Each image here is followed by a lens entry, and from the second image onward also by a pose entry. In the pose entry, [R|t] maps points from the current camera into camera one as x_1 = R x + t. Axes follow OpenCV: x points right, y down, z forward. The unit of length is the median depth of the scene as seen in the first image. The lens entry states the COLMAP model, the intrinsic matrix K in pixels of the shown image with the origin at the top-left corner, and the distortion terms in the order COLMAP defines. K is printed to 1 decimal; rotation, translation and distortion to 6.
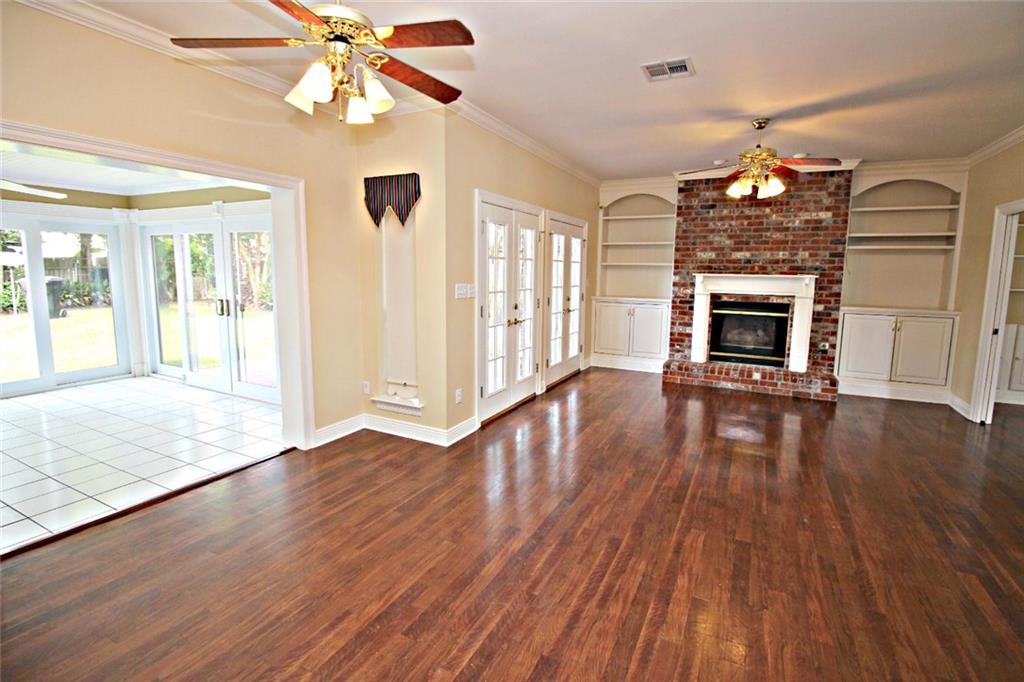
lens RADIAL K [[472.0, 0, 515.2], [0, 472.0, 327.8], [0, 0, 1]] dist [0.000378, -0.016576]
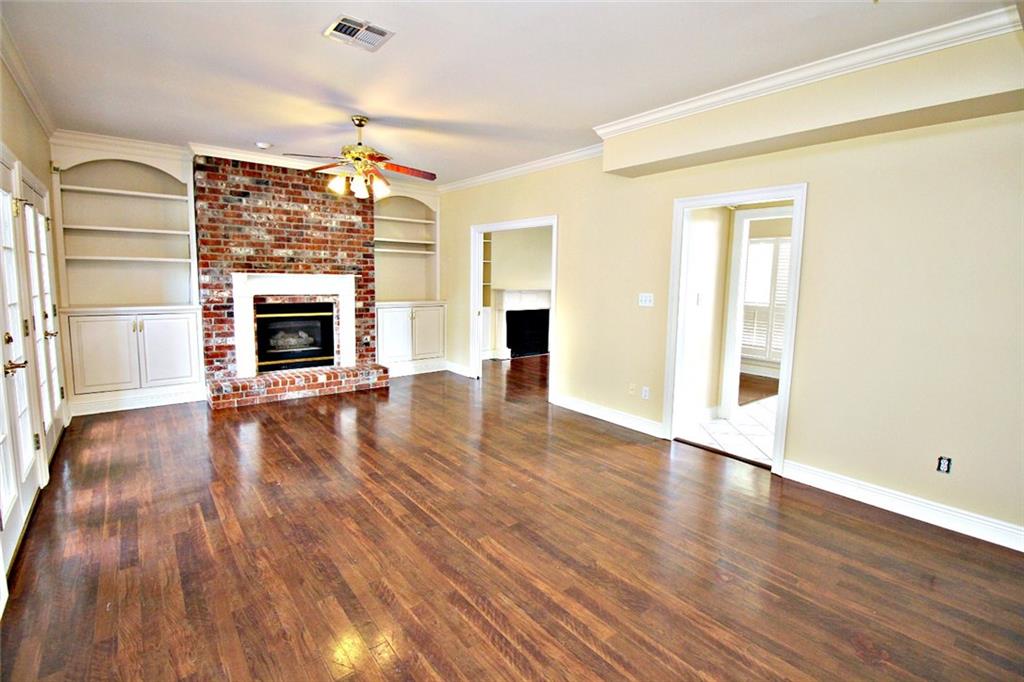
lens RADIAL K [[472.0, 0, 515.2], [0, 472.0, 327.8], [0, 0, 1]] dist [0.000378, -0.016576]
pose [[0.401735, -0.105248, 0.909688, -0.197270], [0.097073, 0.992671, 0.071980, -0.032087], [-0.910597, 0.059389, 0.409007, 0.228695]]
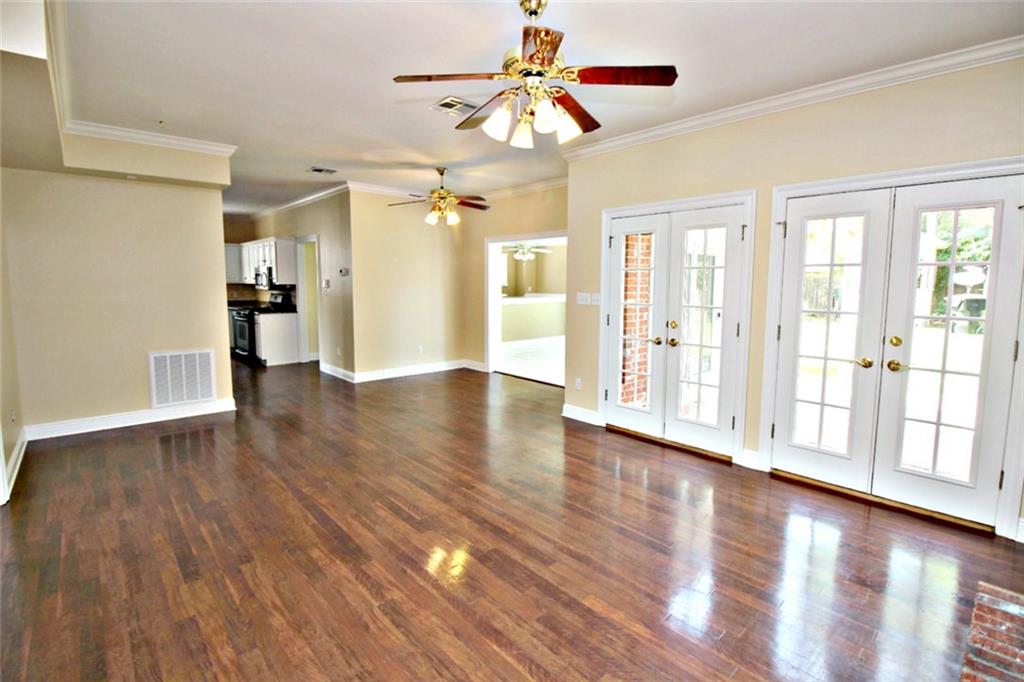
lens RADIAL K [[472.0, 0, 515.2], [0, 472.0, 327.8], [0, 0, 1]] dist [0.000378, -0.016576]
pose [[-0.346939, 0.078924, -0.934561, 0.731013], [-0.123700, 0.983897, 0.129012, -0.093457], [0.929694, 0.160365, -0.331589, 0.840429]]
